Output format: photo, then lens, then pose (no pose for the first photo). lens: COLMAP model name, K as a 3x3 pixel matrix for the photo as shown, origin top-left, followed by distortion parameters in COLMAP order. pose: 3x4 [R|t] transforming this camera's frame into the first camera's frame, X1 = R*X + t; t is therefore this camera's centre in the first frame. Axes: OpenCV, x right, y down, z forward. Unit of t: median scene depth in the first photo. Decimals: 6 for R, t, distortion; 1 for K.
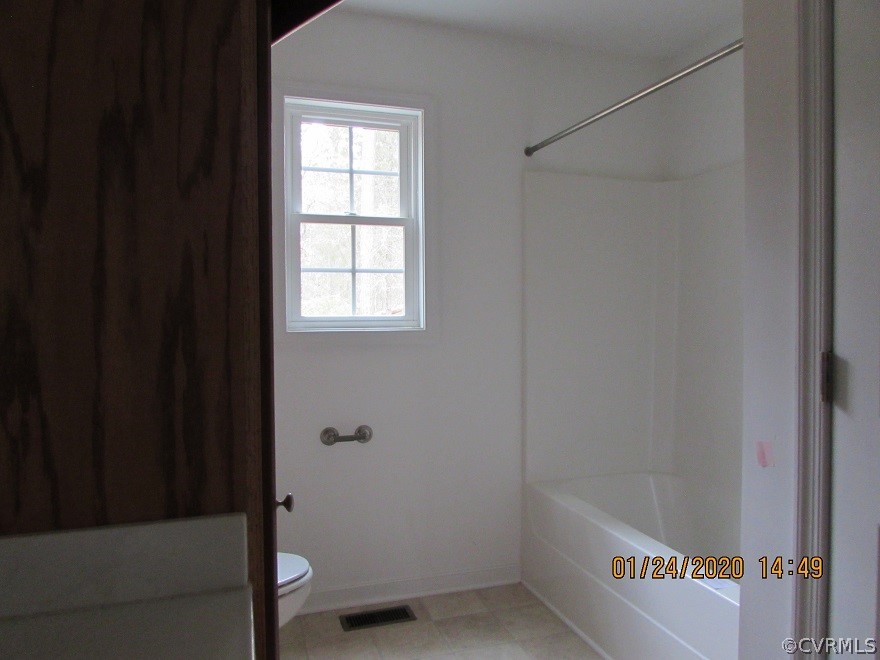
lens RADIAL K [[619.6, 0, 443.8], [0, 619.6, 329.8], [0, 0, 1]] dist [-0.025060, 0.006778]
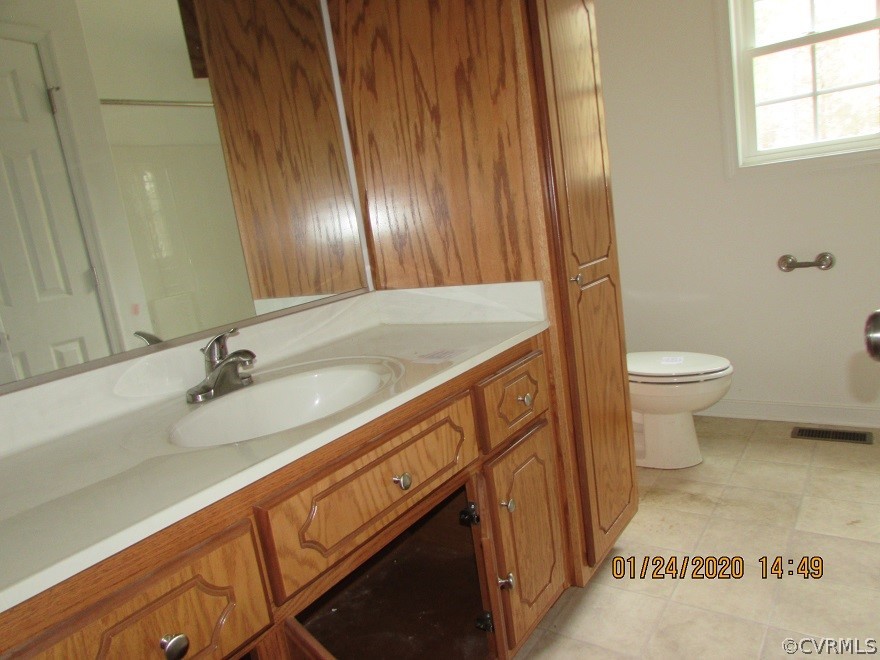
lens RADIAL K [[617.1, 0, 438.1], [0, 617.1, 329.9], [0, 0, 1]] dist [-0.032943, 0.010419]
pose [[0.582722, 0.079342, -0.808789, 0.941587], [0.113662, 0.977484, 0.177783, 0.089174], [0.804684, -0.195527, 0.560583, -0.249986]]
